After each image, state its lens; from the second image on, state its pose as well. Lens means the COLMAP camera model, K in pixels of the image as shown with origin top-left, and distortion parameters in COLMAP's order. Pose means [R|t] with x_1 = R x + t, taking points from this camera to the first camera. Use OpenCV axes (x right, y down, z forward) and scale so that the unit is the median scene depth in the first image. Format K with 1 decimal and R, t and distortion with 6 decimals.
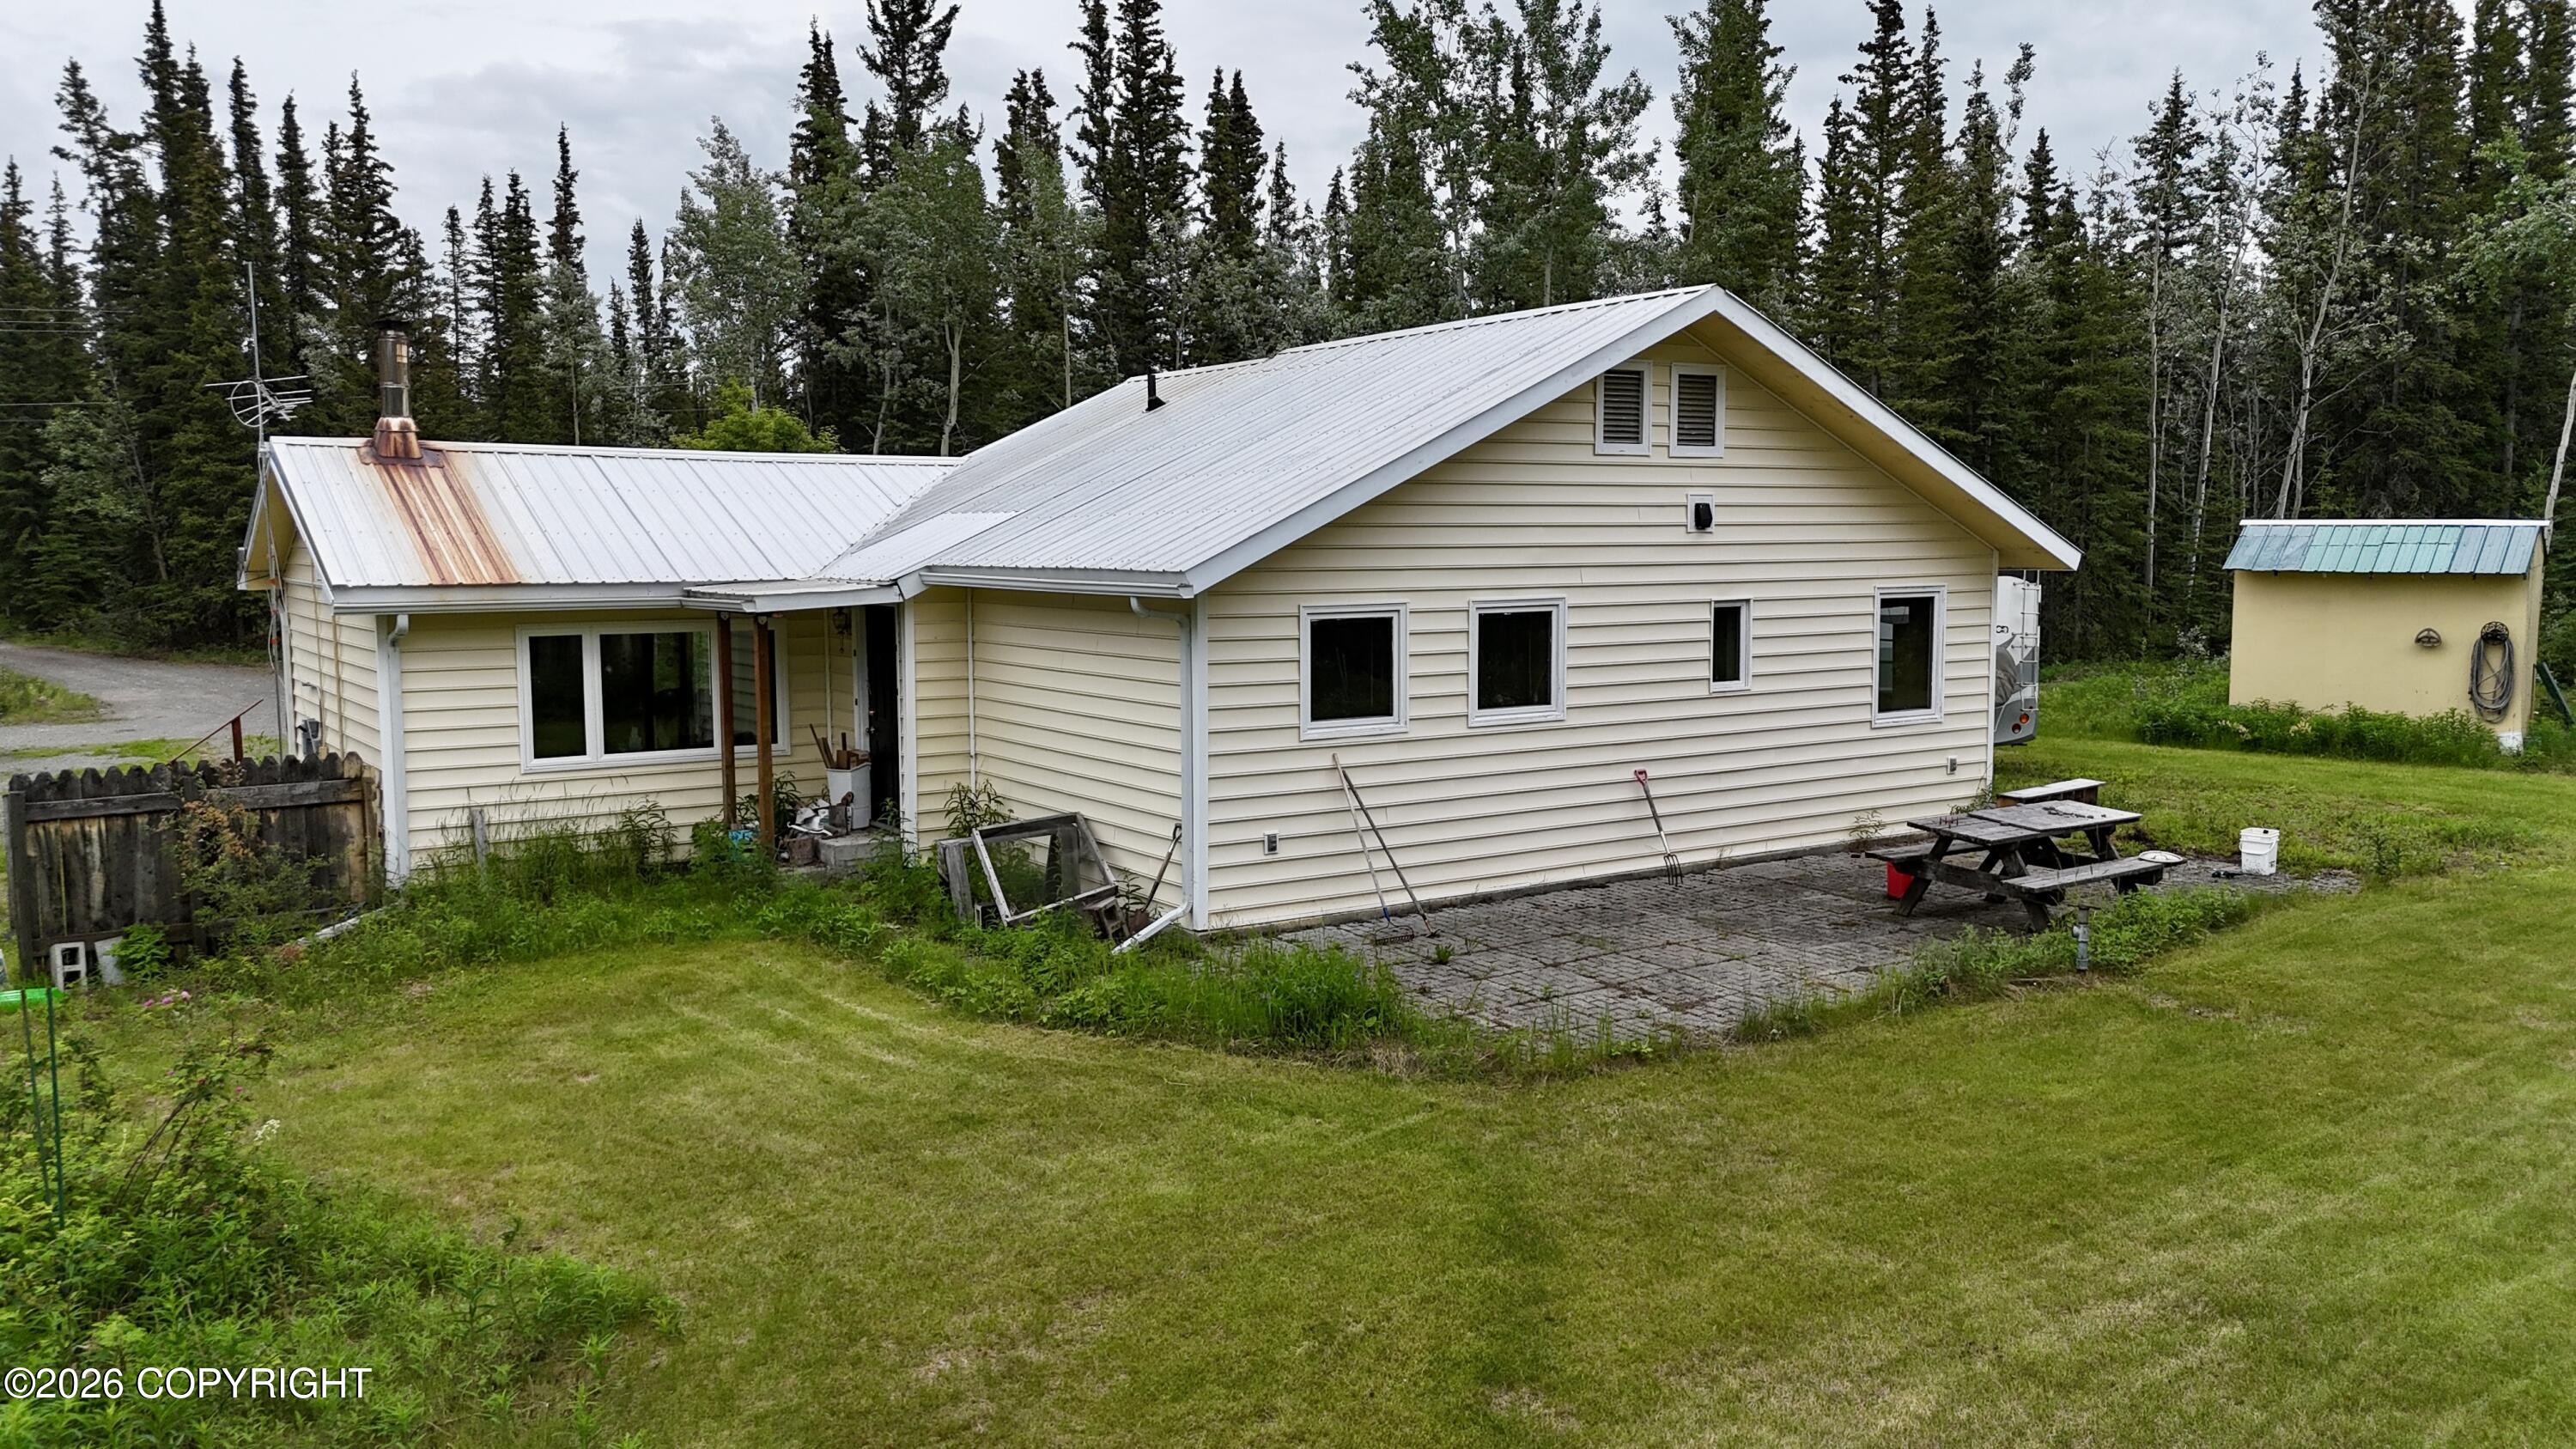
lens RADIAL K [[1886.6, 0, 1288.0], [0, 1886.6, 724.5], [0, 0, 1]] dist [0.078200, -0.078069]
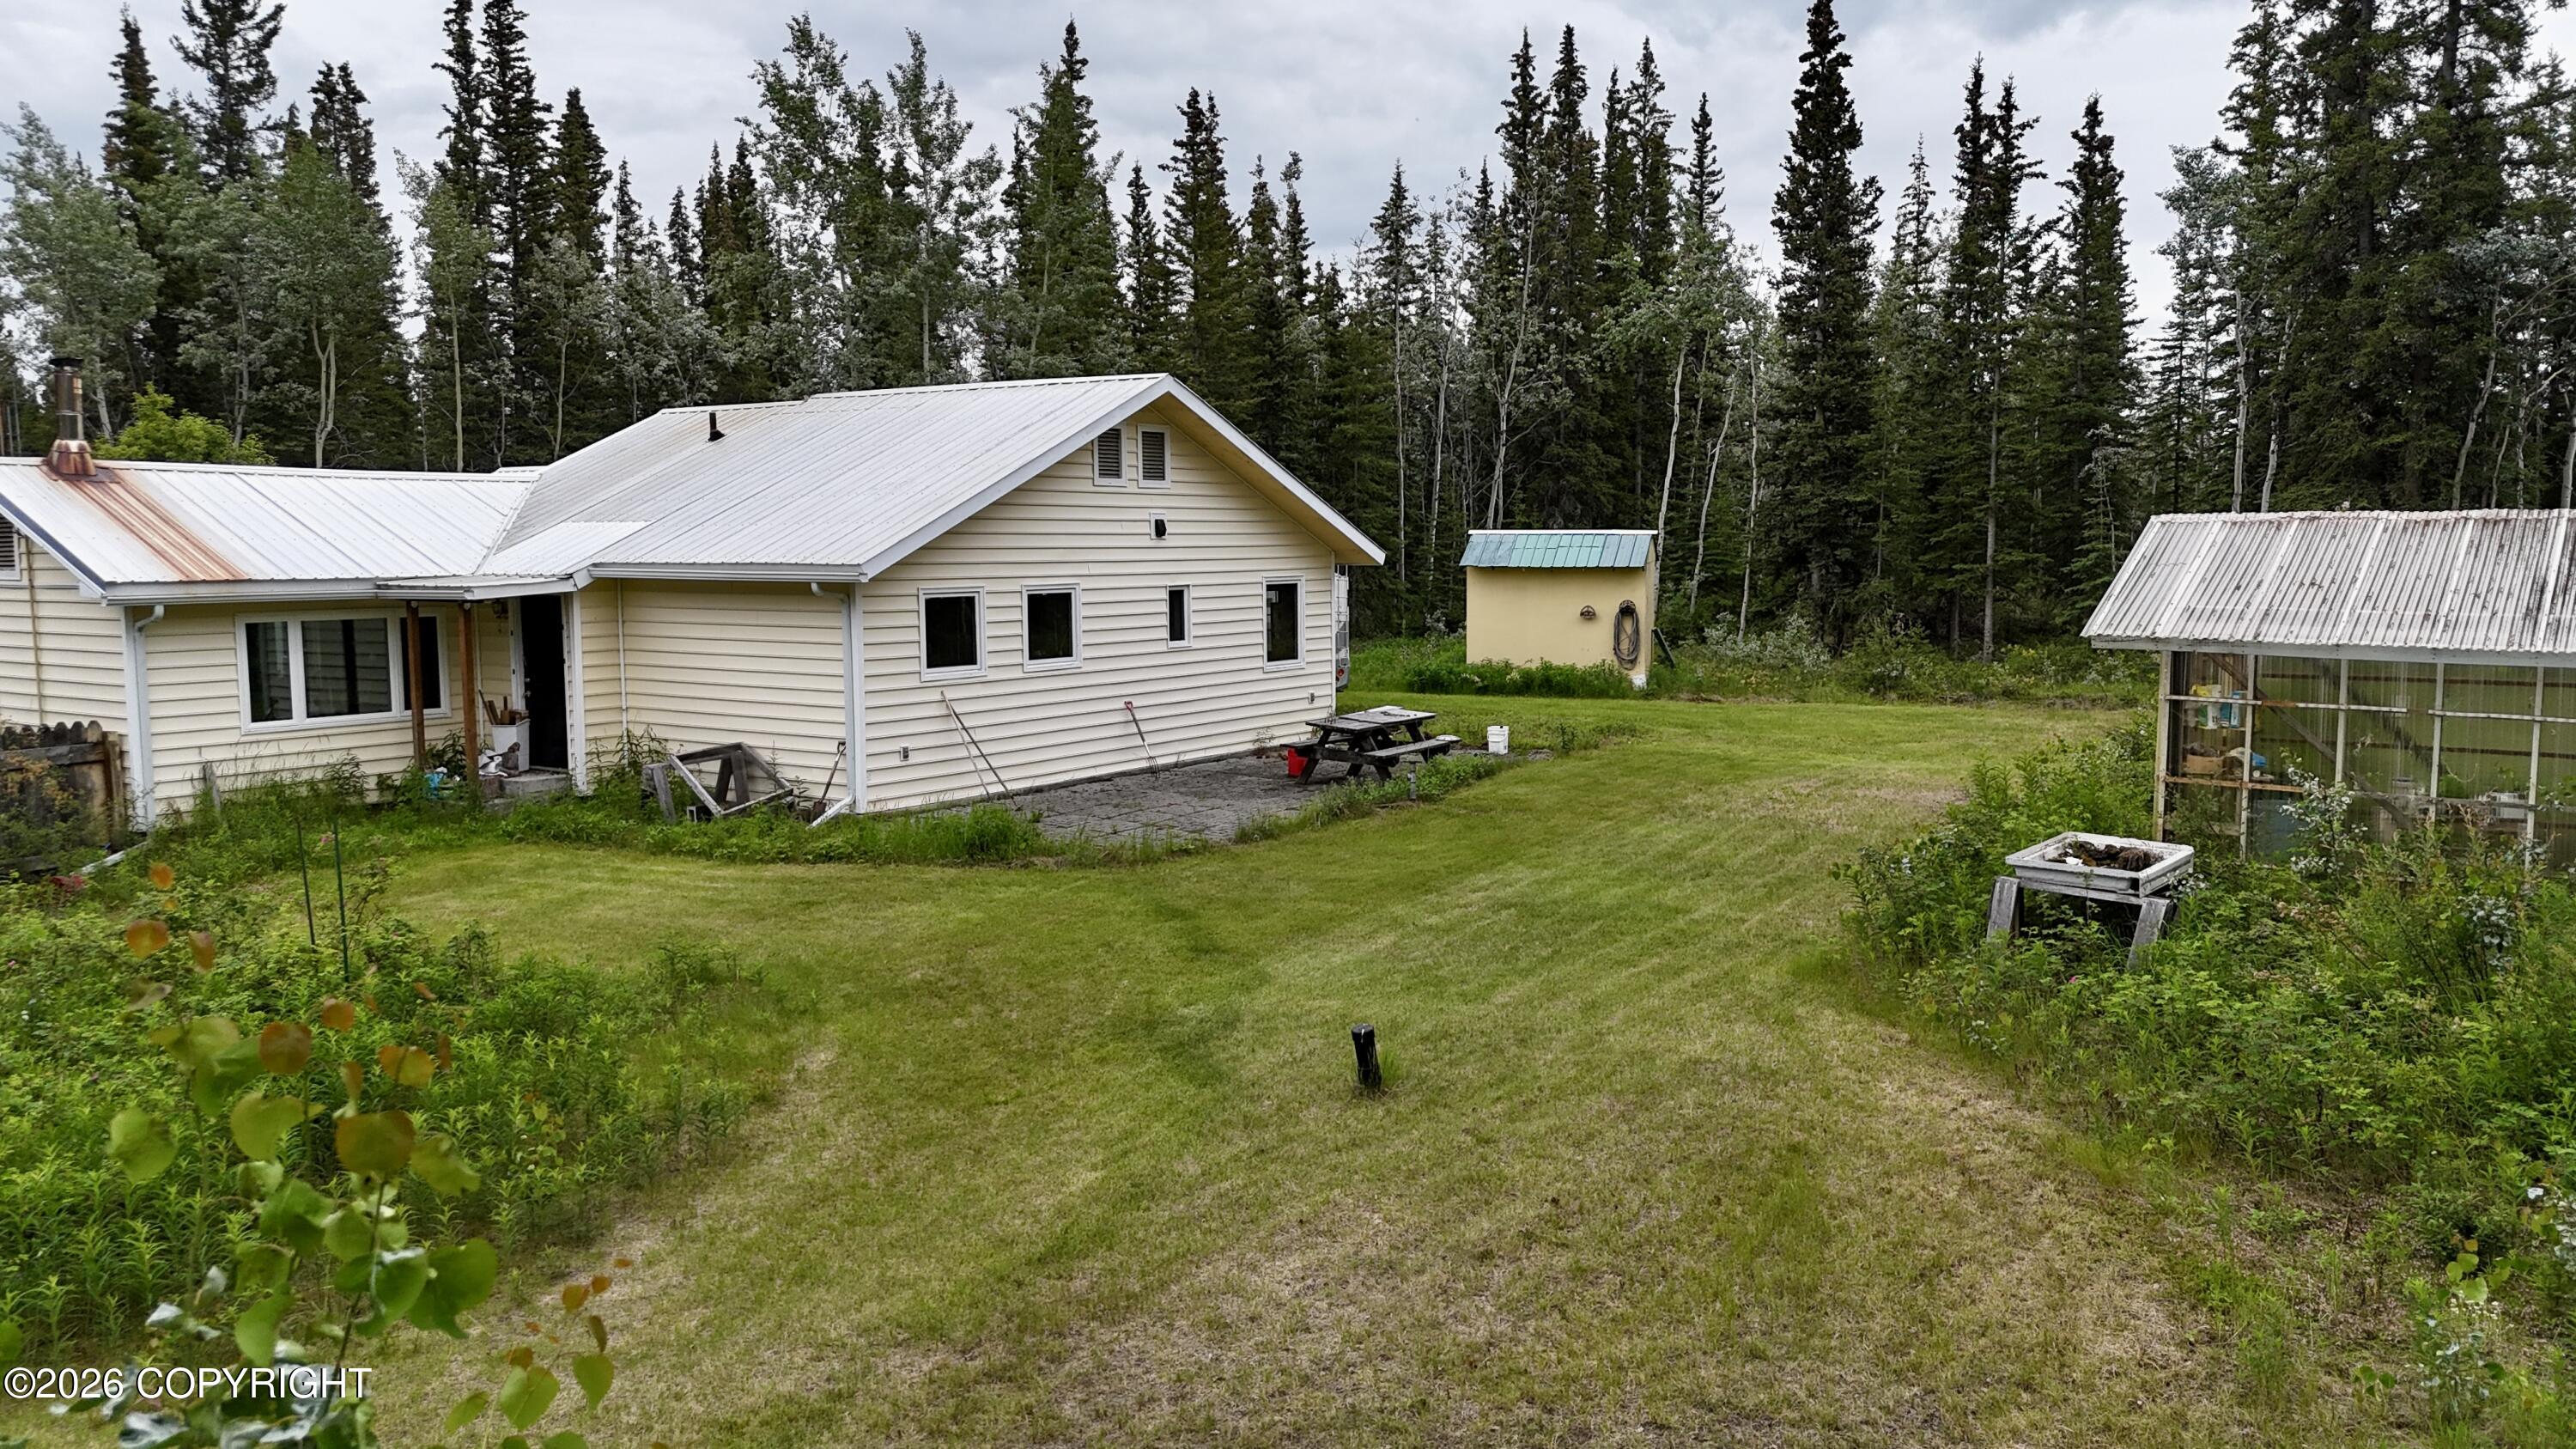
lens RADIAL K [[1886.6, 0, 1288.0], [0, 1886.6, 724.5], [0, 0, 1]] dist [0.078200, -0.078069]
pose [[0.930521, -0.037333, 0.364330, -0.203019], [0.038146, 0.999260, 0.004967, 0.034745], [-0.364246, 0.009276, 0.931257, -0.356673]]
